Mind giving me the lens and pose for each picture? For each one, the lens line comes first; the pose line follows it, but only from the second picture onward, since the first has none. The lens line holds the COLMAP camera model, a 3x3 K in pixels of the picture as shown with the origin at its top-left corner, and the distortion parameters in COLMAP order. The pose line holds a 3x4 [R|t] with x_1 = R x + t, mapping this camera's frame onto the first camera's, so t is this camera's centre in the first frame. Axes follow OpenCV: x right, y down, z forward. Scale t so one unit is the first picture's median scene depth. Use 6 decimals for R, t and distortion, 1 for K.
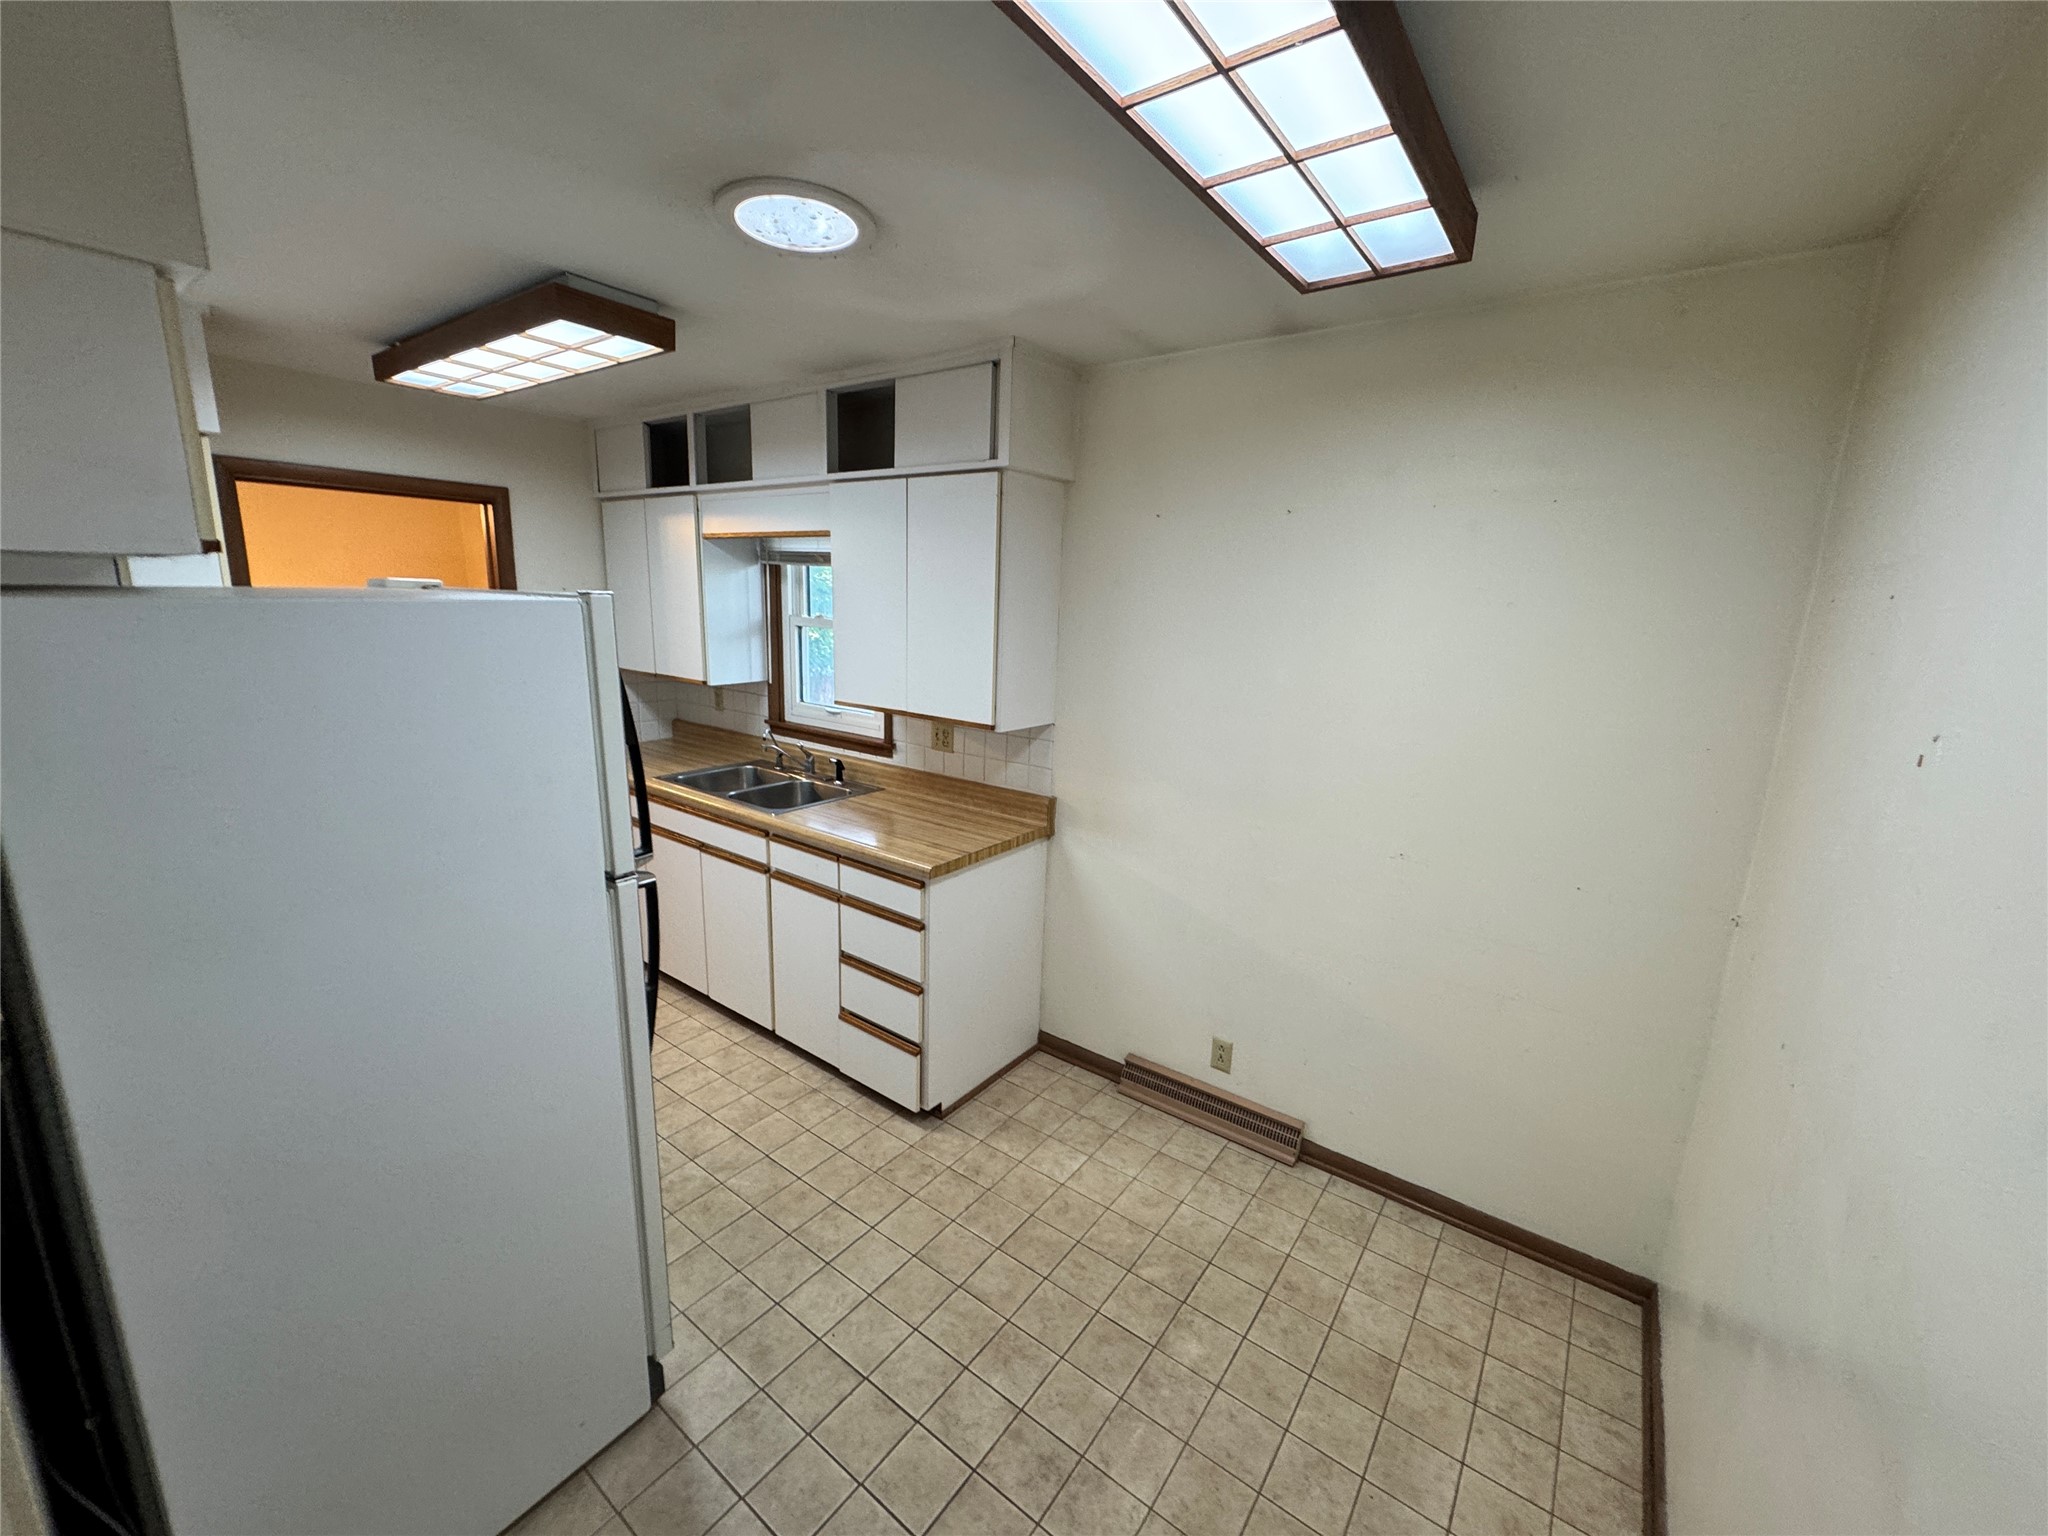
lens RADIAL K [[817.8, 0, 1025.6], [0, 817.8, 763.9], [0, 0, 1]] dist [0.000831, 0.000118]
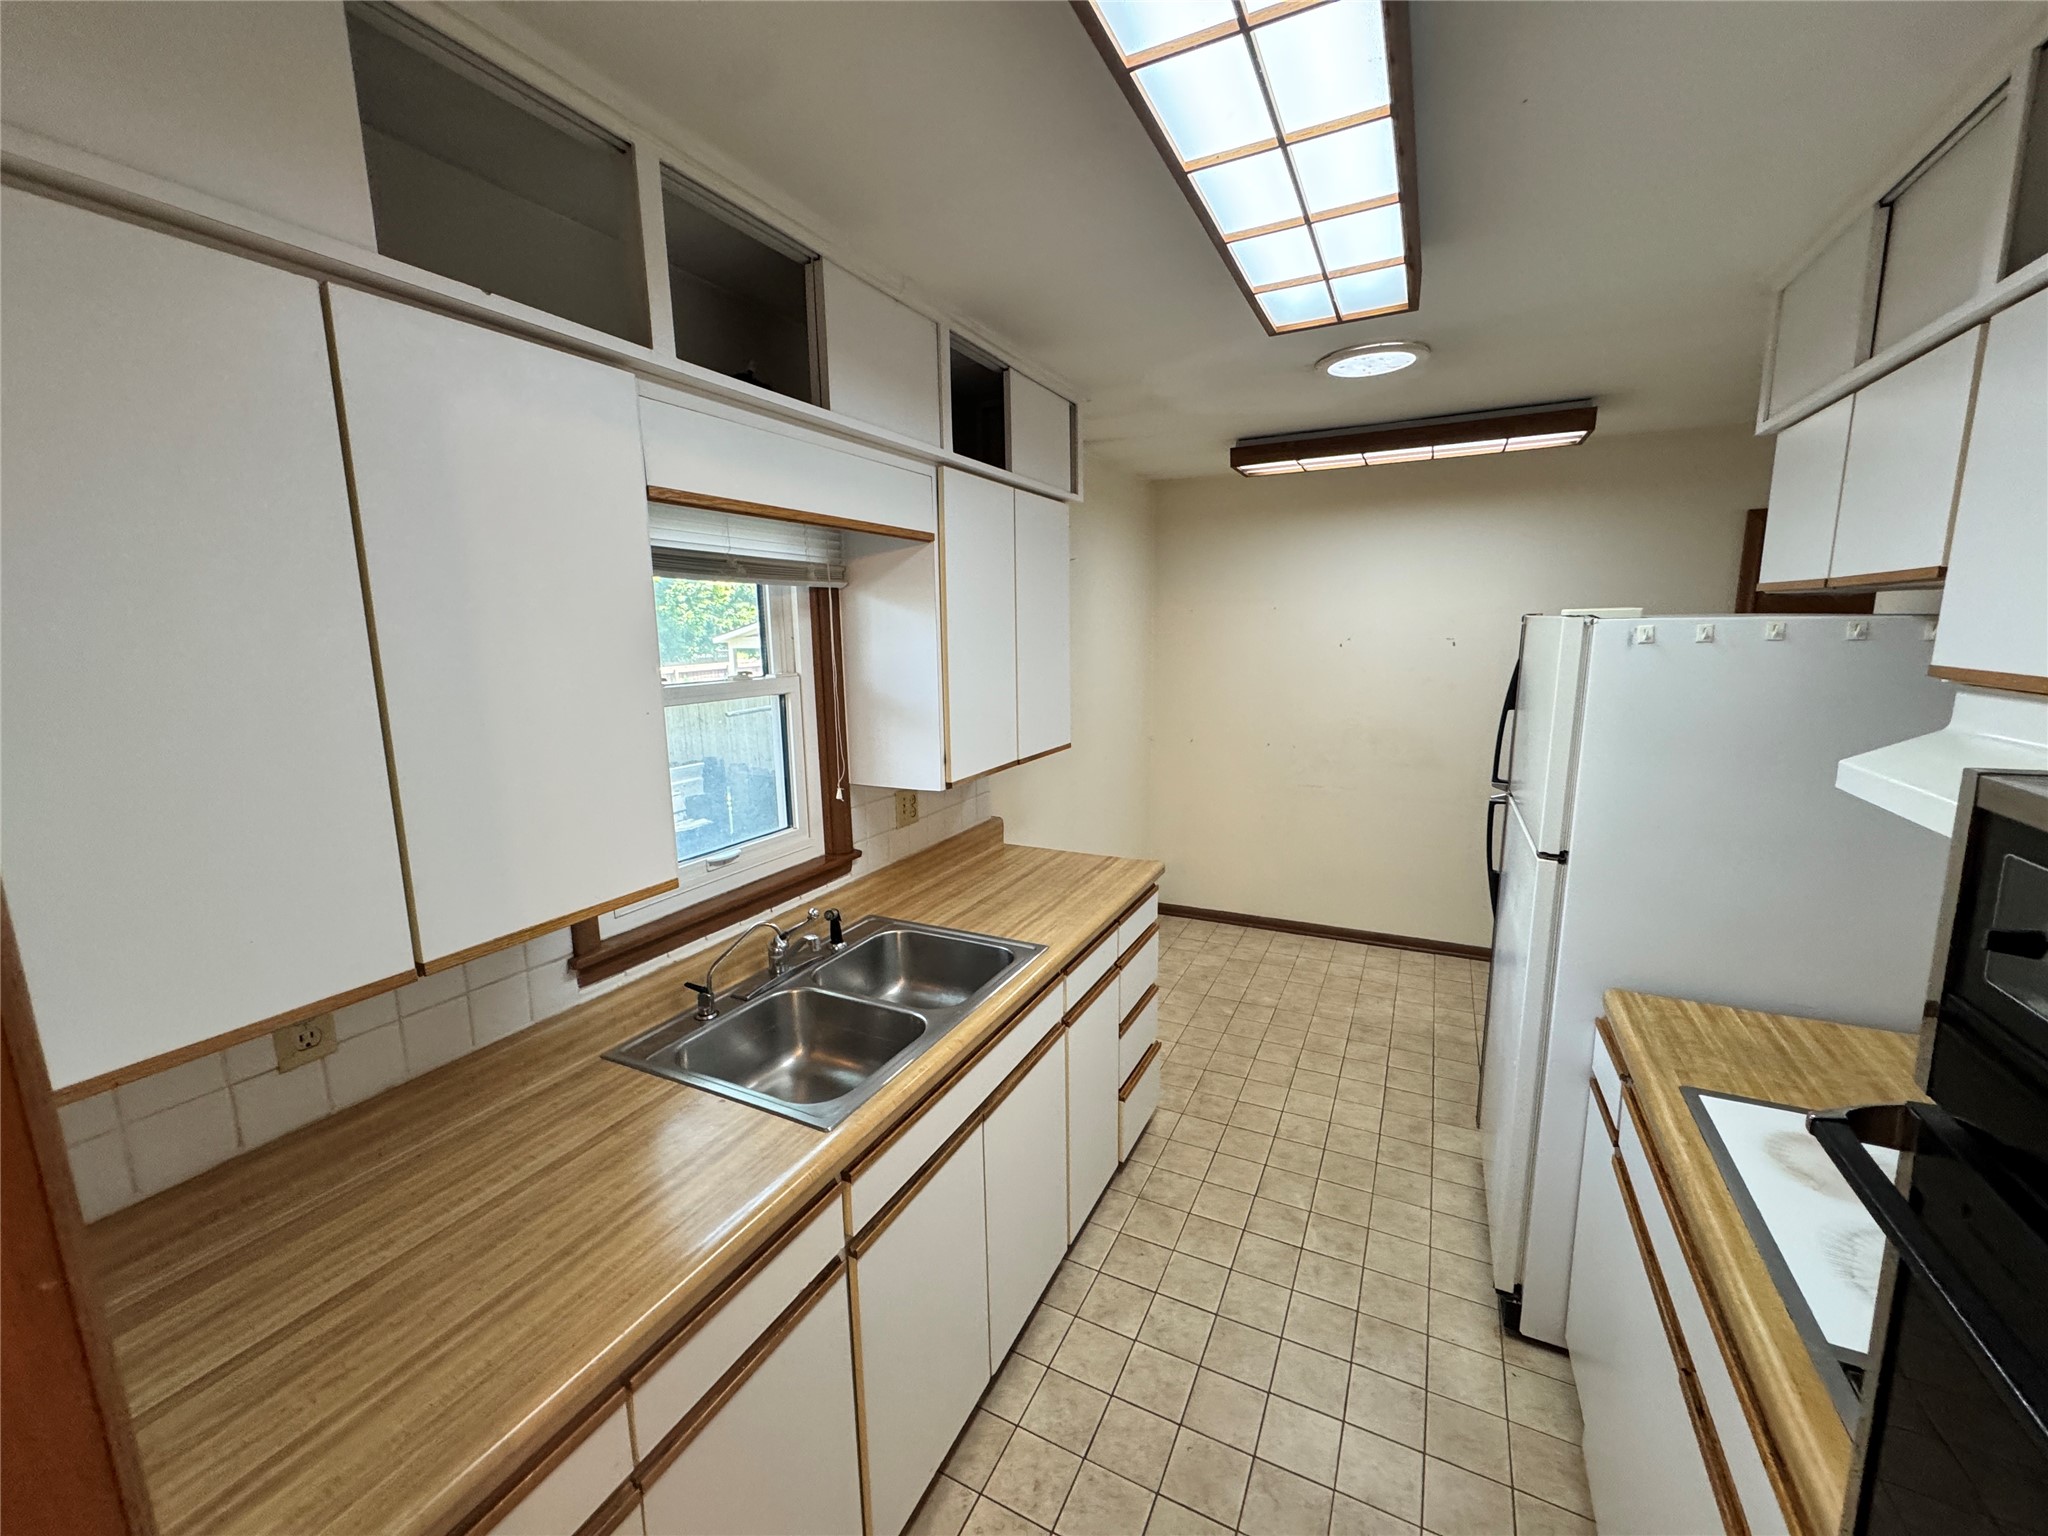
lens RADIAL K [[817.8, 0, 1024.1], [0, 817.8, 766.6], [0, 0, 1]] dist [0.000831, 0.000118]
pose [[-0.174871, -0.193758, 0.965338, -0.929885], [0.218613, 0.948332, 0.229946, -0.241236], [-0.960015, 0.251246, -0.123478, 1.055957]]
